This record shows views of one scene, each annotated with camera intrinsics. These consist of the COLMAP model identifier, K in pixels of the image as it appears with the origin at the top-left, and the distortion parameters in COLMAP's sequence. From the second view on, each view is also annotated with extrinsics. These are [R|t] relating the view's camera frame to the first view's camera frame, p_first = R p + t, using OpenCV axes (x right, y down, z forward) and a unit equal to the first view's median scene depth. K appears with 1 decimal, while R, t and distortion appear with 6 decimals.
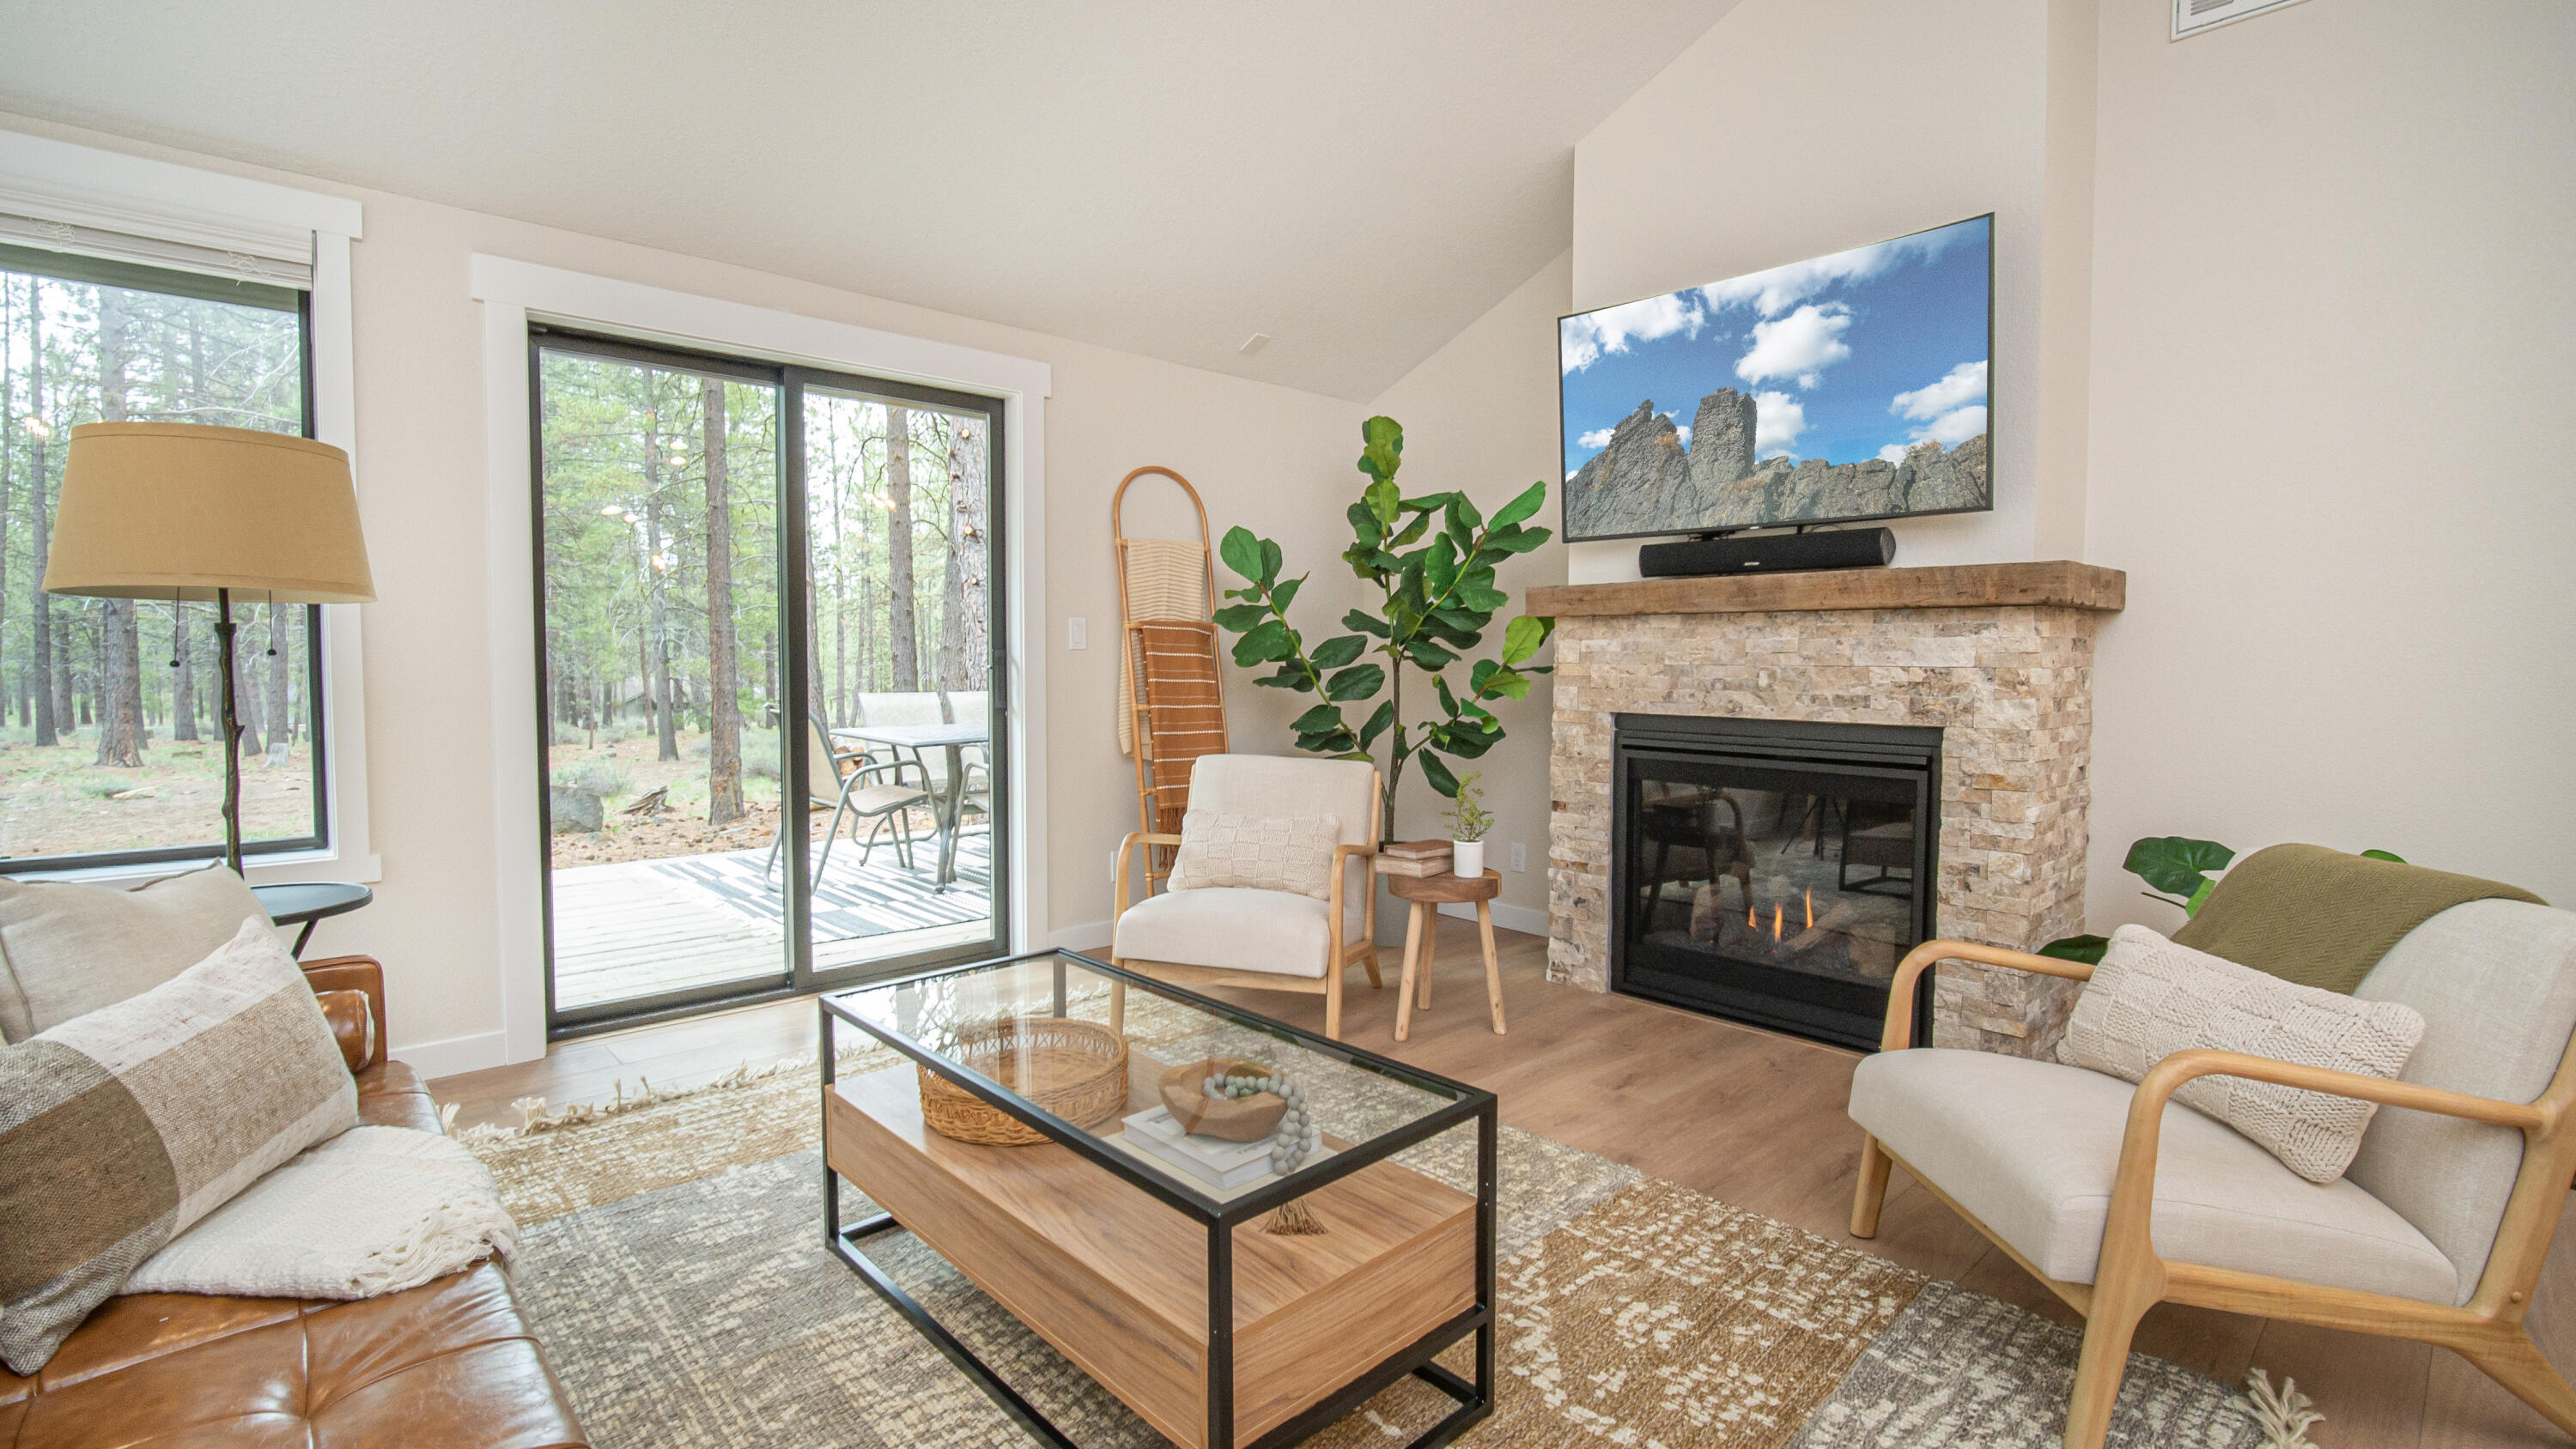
lens RADIAL K [[1155.1, 0, 1280.5], [0, 1155.1, 706.4], [0, 0, 1]] dist [-0.016709, -0.000874]
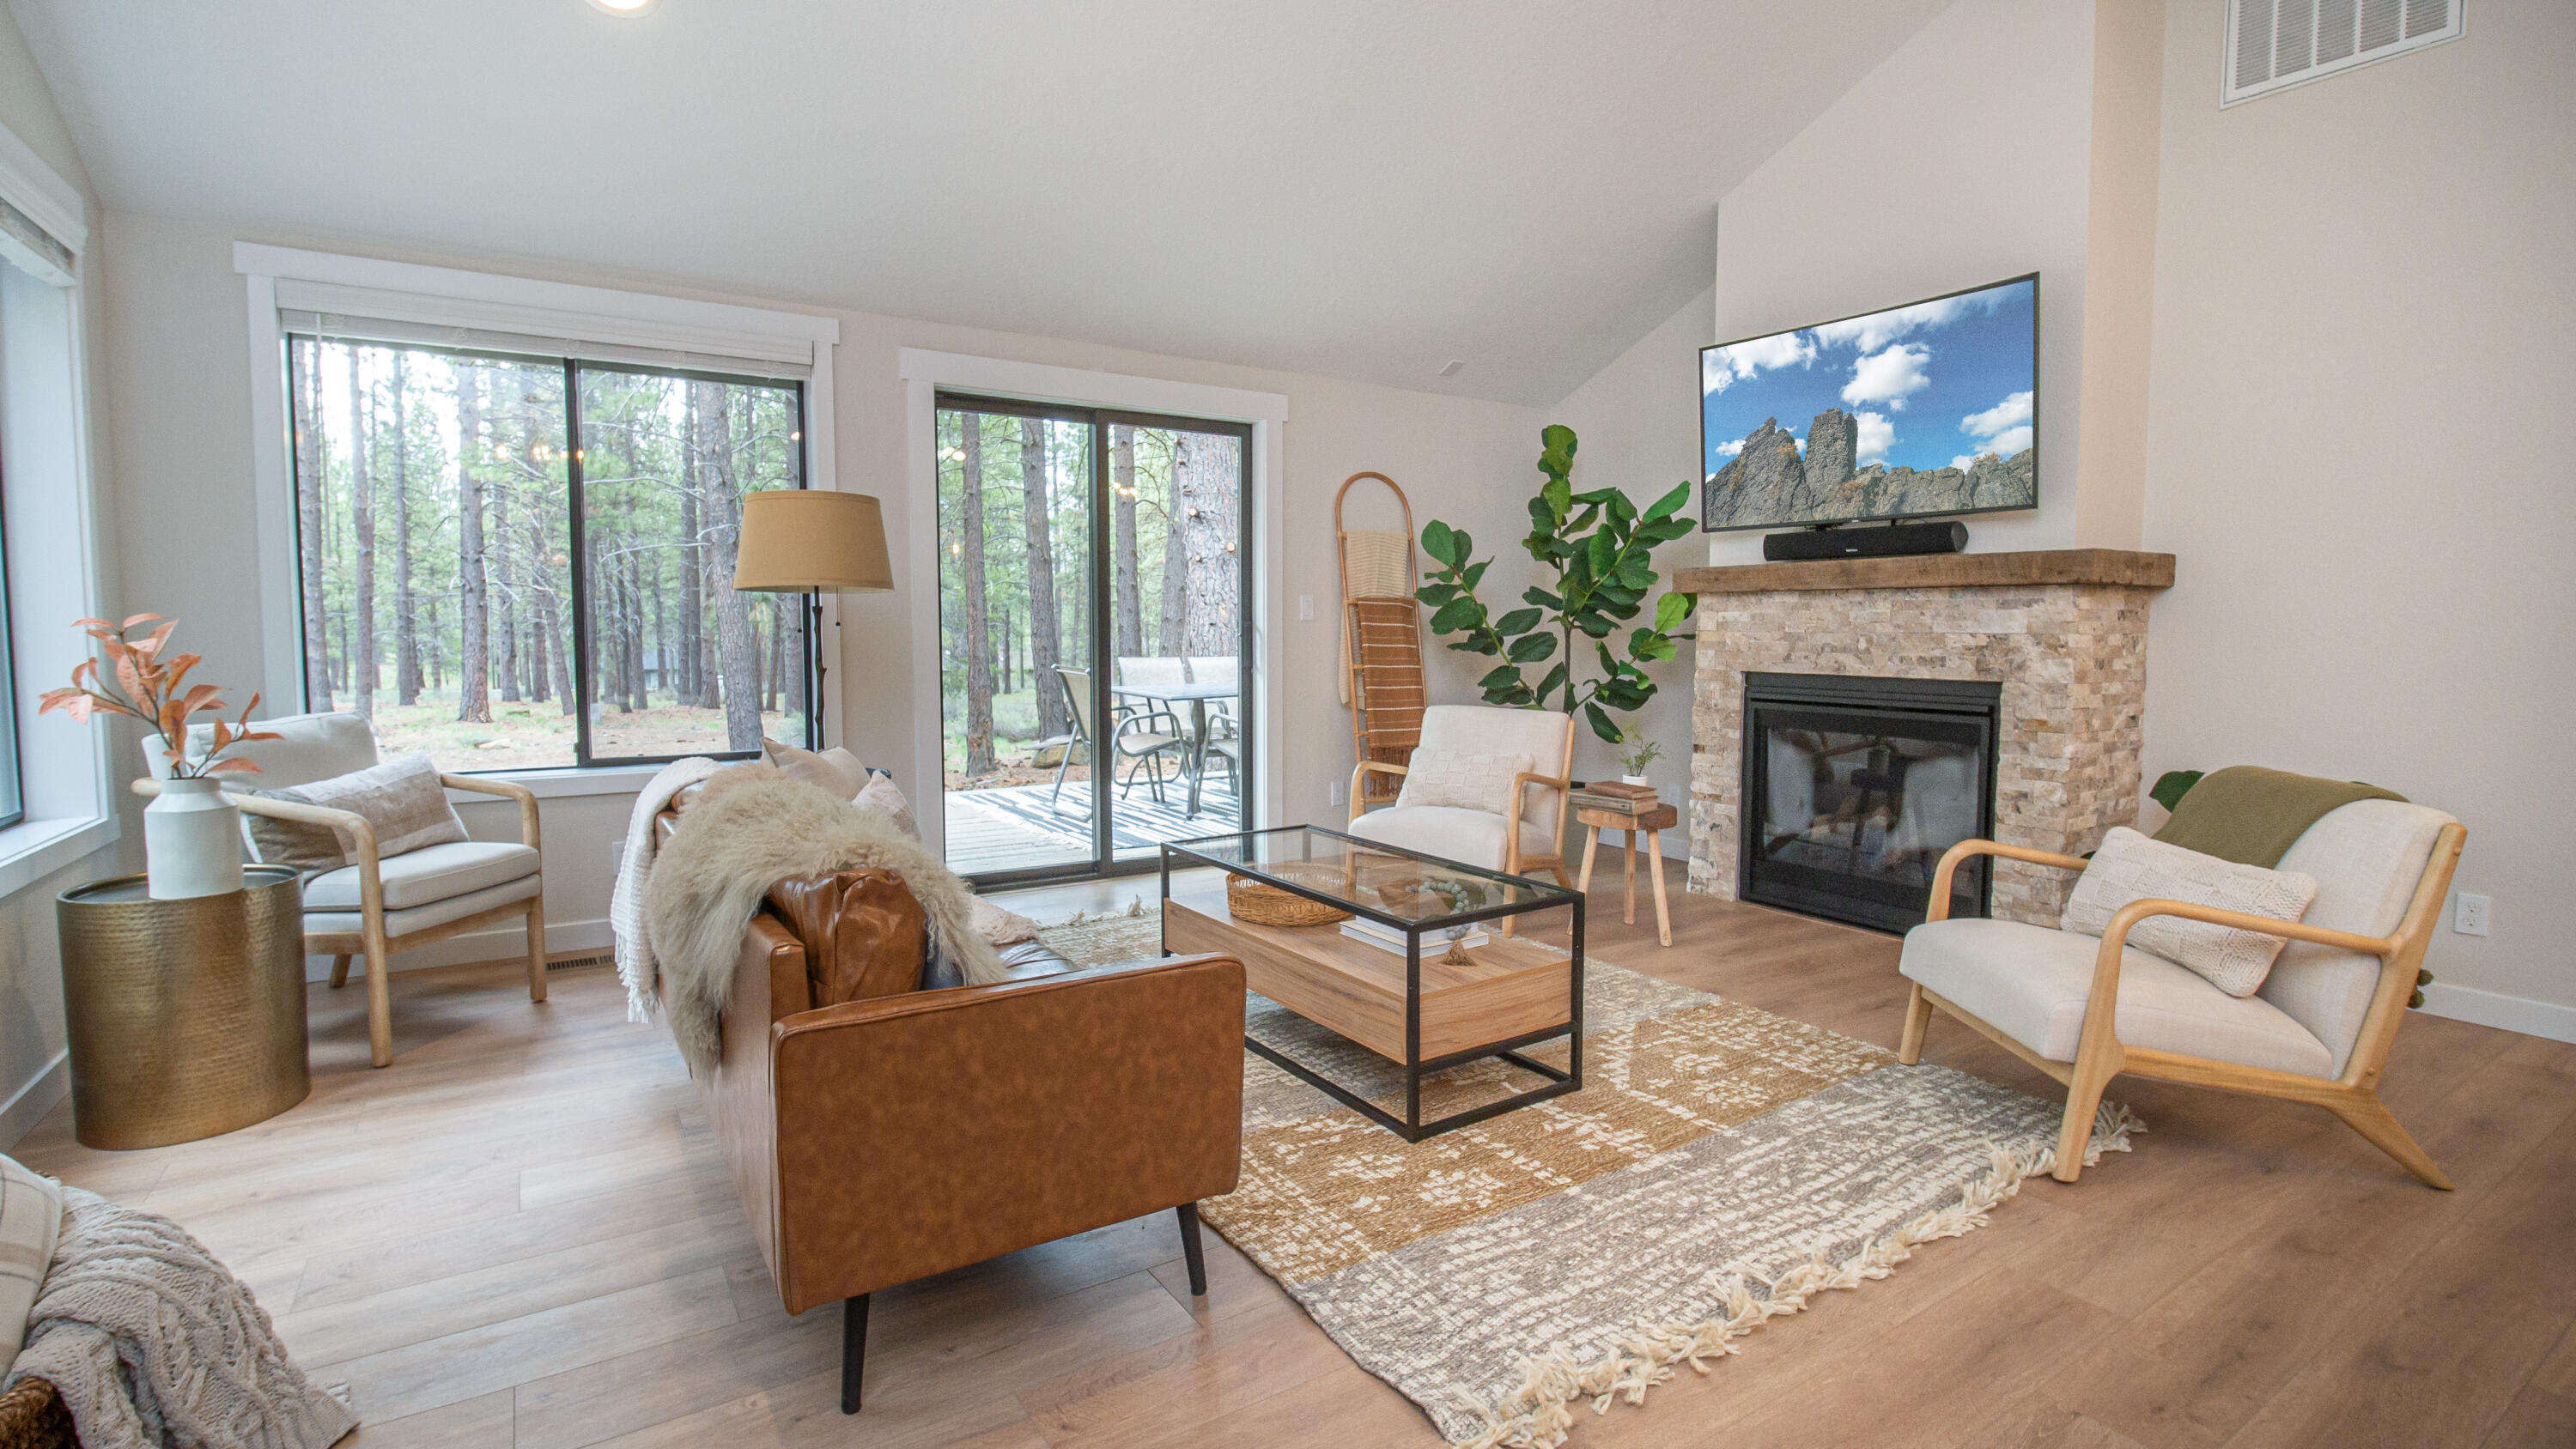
lens RADIAL K [[1173.3, 0, 1275.1], [0, 1173.3, 702.8], [0, 0, 1]] dist [-0.024247, -0.000484]
pose [[0.984165, 0.010408, -0.176946, 0.021418], [-0.006724, 0.999748, 0.021407, 0.016339], [0.177125, -0.019878, 0.983988, -0.325331]]
